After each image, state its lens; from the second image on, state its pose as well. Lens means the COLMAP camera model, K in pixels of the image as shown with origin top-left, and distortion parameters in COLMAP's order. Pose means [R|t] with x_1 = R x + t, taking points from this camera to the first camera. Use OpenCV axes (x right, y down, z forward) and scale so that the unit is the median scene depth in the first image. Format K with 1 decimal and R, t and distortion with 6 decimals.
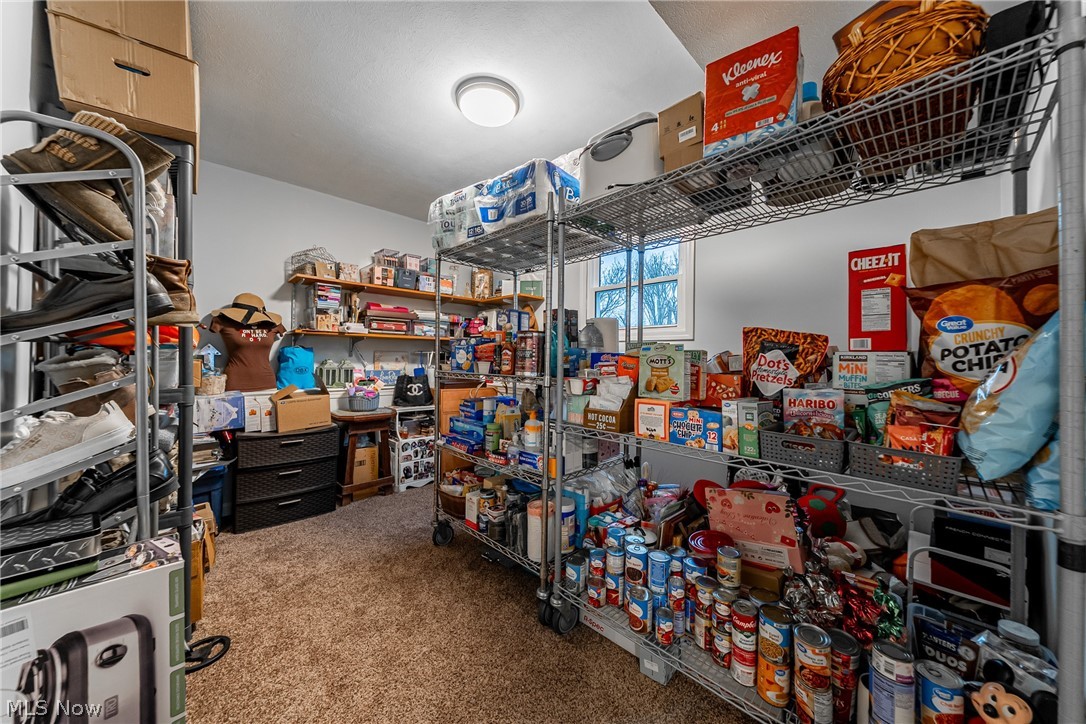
lens RADIAL K [[372.0, 0, 540.7], [0, 372.0, 355.1], [0, 0, 1]] dist [-0.006480, 0.000263]
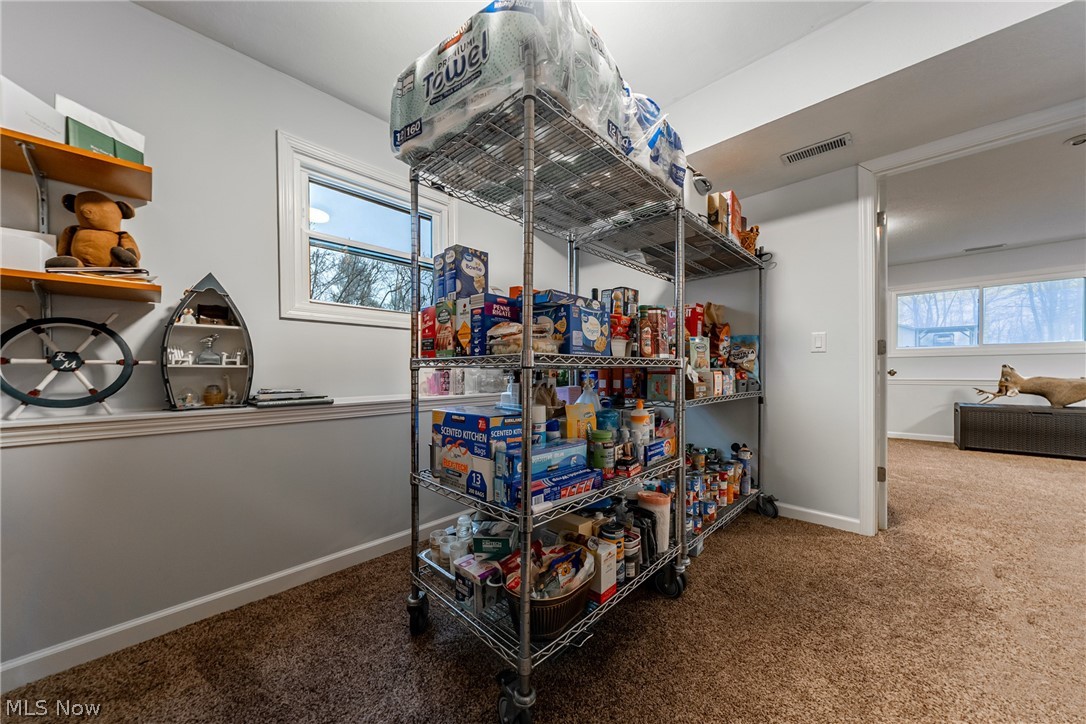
lens RADIAL K [[372.0, 0, 540.4], [0, 372.0, 372.7], [0, 0, 1]] dist [-0.006480, 0.000263]
pose [[-0.047259, -0.018486, 0.998712, -0.778312], [-0.002513, 0.999828, 0.018387, 0.061406], [-0.998880, -0.001641, -0.047297, 1.104188]]
